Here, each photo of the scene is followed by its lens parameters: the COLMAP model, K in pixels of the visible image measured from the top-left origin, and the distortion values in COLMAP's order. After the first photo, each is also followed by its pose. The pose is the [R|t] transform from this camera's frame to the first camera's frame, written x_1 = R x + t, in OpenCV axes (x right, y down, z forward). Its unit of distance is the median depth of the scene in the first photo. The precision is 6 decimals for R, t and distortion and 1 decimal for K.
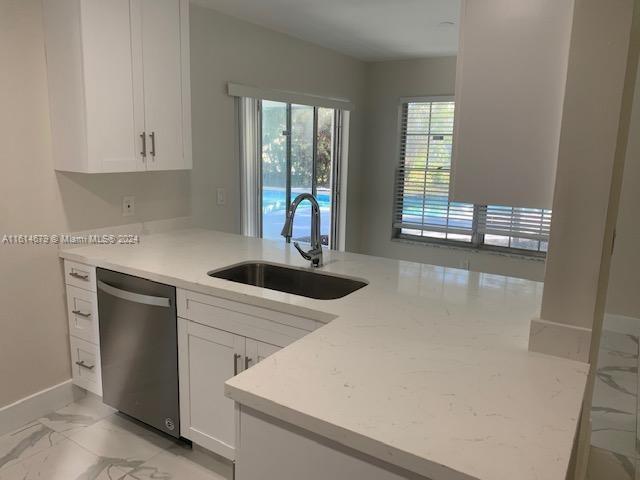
lens RADIAL K [[489.6, 0, 318.9], [0, 489.6, 232.1], [0, 0, 1]] dist [-0.004664, -0.002256]
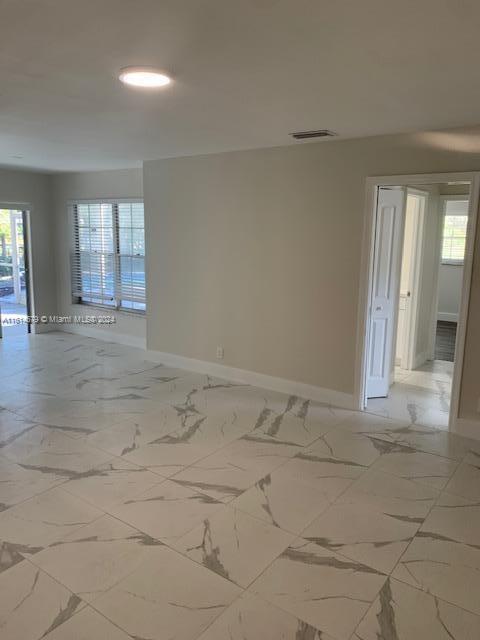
lens RADIAL K [[489.6, 0, 240.0], [0, 489.6, 320.0], [0, 0, 1]] dist [-0.004664, -0.002256]
pose [[0.998038, 0.018687, -0.059756, 0.718684], [-0.019965, 0.999583, -0.020855, 0.077924], [0.059341, 0.022007, 0.997995, -0.328604]]
